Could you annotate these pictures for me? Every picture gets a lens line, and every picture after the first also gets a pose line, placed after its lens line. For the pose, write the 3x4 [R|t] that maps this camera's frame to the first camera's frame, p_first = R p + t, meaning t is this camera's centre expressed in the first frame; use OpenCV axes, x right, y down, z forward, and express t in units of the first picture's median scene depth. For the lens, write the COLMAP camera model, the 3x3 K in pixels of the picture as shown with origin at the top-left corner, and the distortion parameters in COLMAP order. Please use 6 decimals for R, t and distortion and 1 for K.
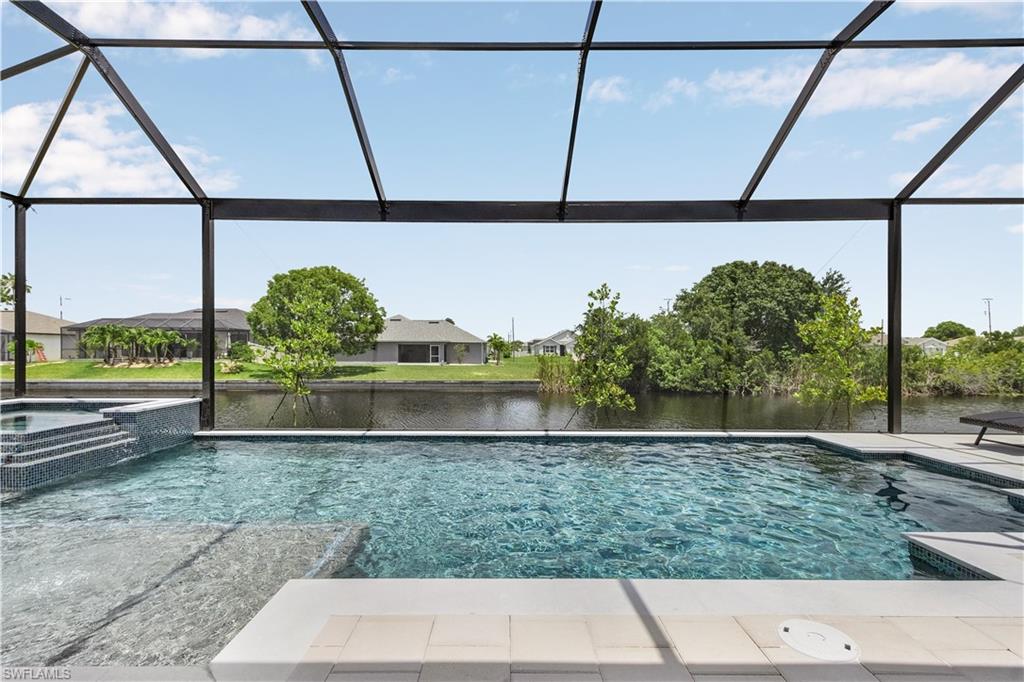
lens RADIAL K [[484.7, 0, 507.0], [0, 484.7, 344.0], [0, 0, 1]] dist [-0.000668, 0.000166]
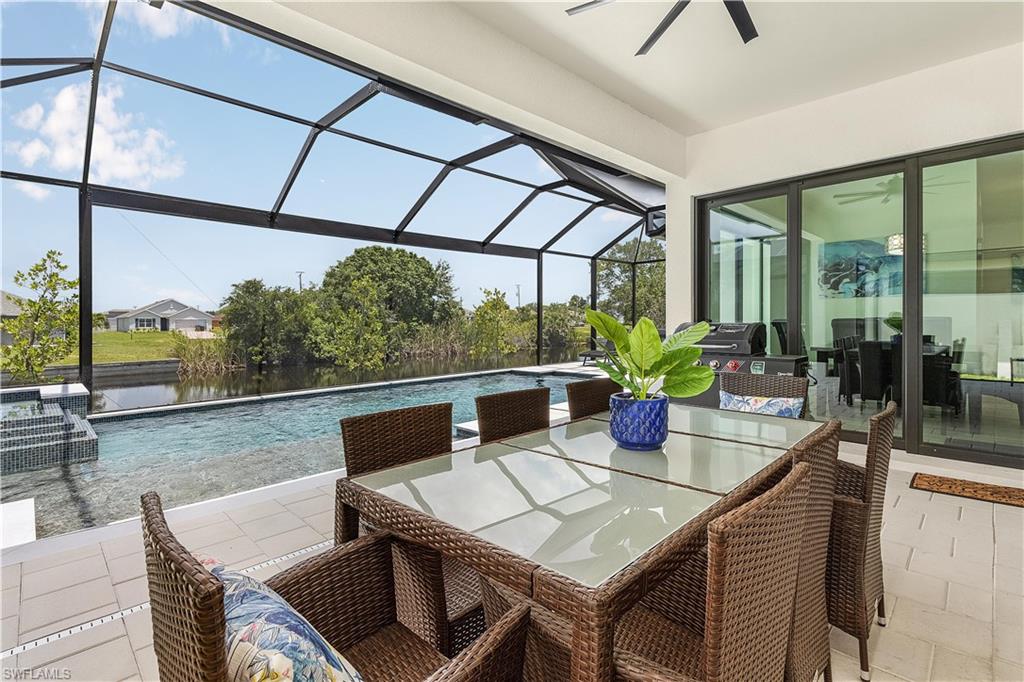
lens RADIAL K [[486.1, 0, 511.3], [0, 486.1, 308.0], [0, 0, 1]] dist [-0.000726, -0.000143]
pose [[0.710860, 0.007538, 0.703293, -0.121721], [0.002813, 0.999904, -0.013561, -0.004835], [-0.703327, 0.011618, 0.710771, -0.060780]]
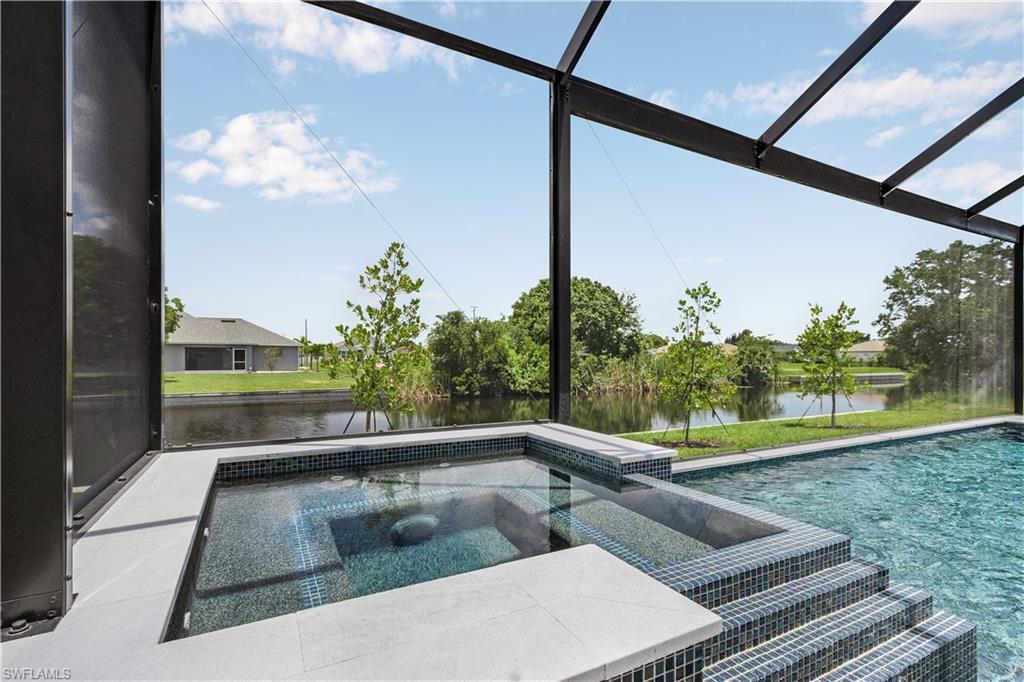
lens RADIAL K [[482.6, 0, 513.6], [0, 482.6, 357.4], [0, 0, 1]] dist [-0.017914, -0.000899]
pose [[0.877602, -0.001729, 0.479387, -0.162835], [-0.005460, 0.999893, 0.013602, 0.004264], [-0.479359, -0.014555, 0.877498, 0.081910]]
